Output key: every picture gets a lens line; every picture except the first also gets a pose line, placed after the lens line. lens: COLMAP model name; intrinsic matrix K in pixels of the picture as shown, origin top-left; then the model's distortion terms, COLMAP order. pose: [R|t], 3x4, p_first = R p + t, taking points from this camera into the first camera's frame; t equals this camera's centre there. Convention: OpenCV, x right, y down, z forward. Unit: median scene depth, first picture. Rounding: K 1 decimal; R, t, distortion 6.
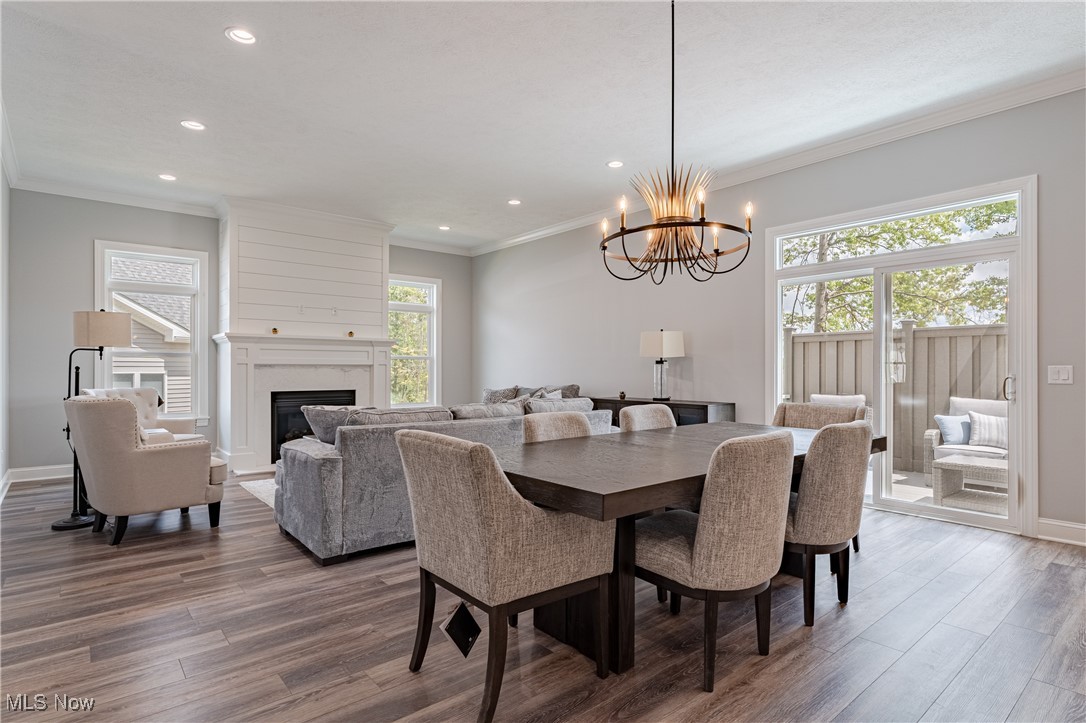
lens RADIAL K [[563.1, 0, 537.6], [0, 563.1, 372.9], [0, 0, 1]] dist [-0.001833, 0.000568]
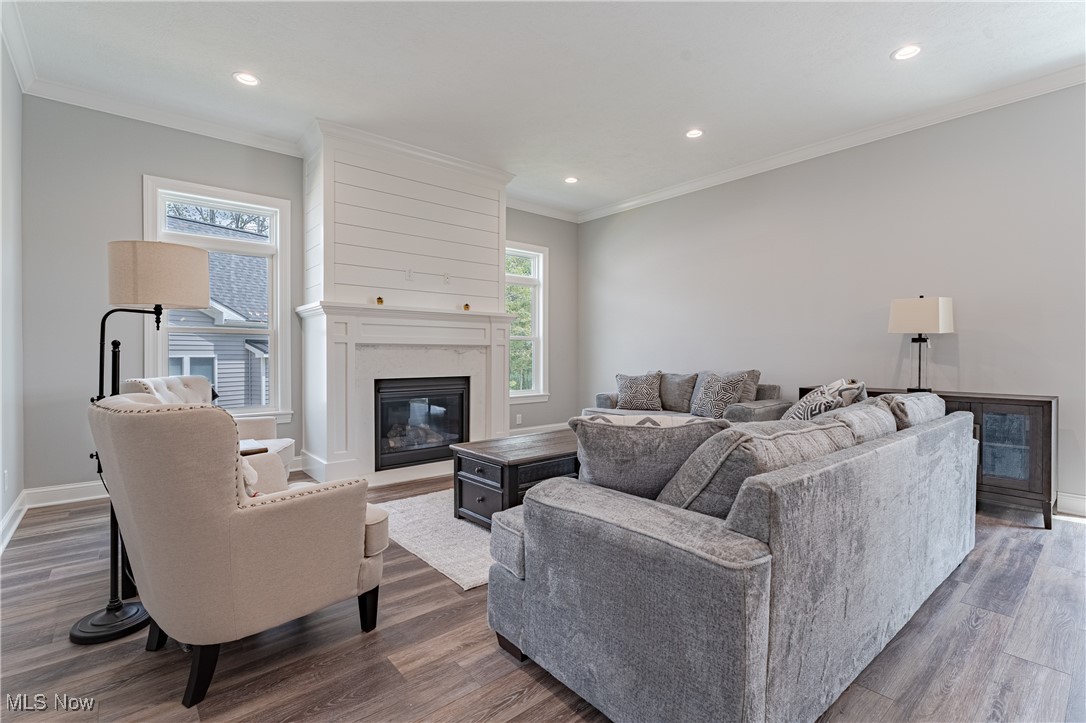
lens RADIAL K [[494.3, 0, 543.0], [0, 494.3, 361.5], [0, 0, 1]] dist [-0.001803, -0.000154]
pose [[0.999880, -0.000687, 0.015462, -0.253925], [0.000559, 0.999966, 0.008287, 0.003317], [-0.015467, -0.008277, 0.999846, 0.318059]]
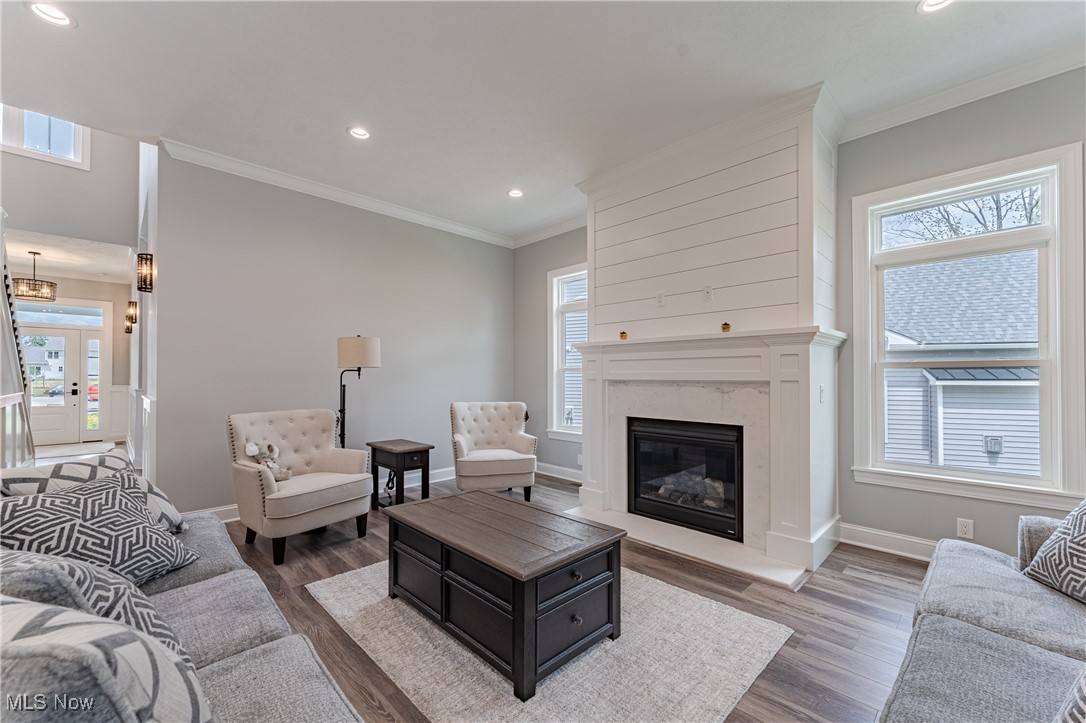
lens RADIAL K [[441.7, 0, 538.9], [0, 441.7, 375.2], [0, 0, 1]] dist [-0.001386, -0.000084]
pose [[0.081690, -0.003300, -0.996652, 0.106768], [-0.005411, 0.999978, -0.003755, -0.019491], [0.996643, 0.005700, 0.081670, 0.843675]]
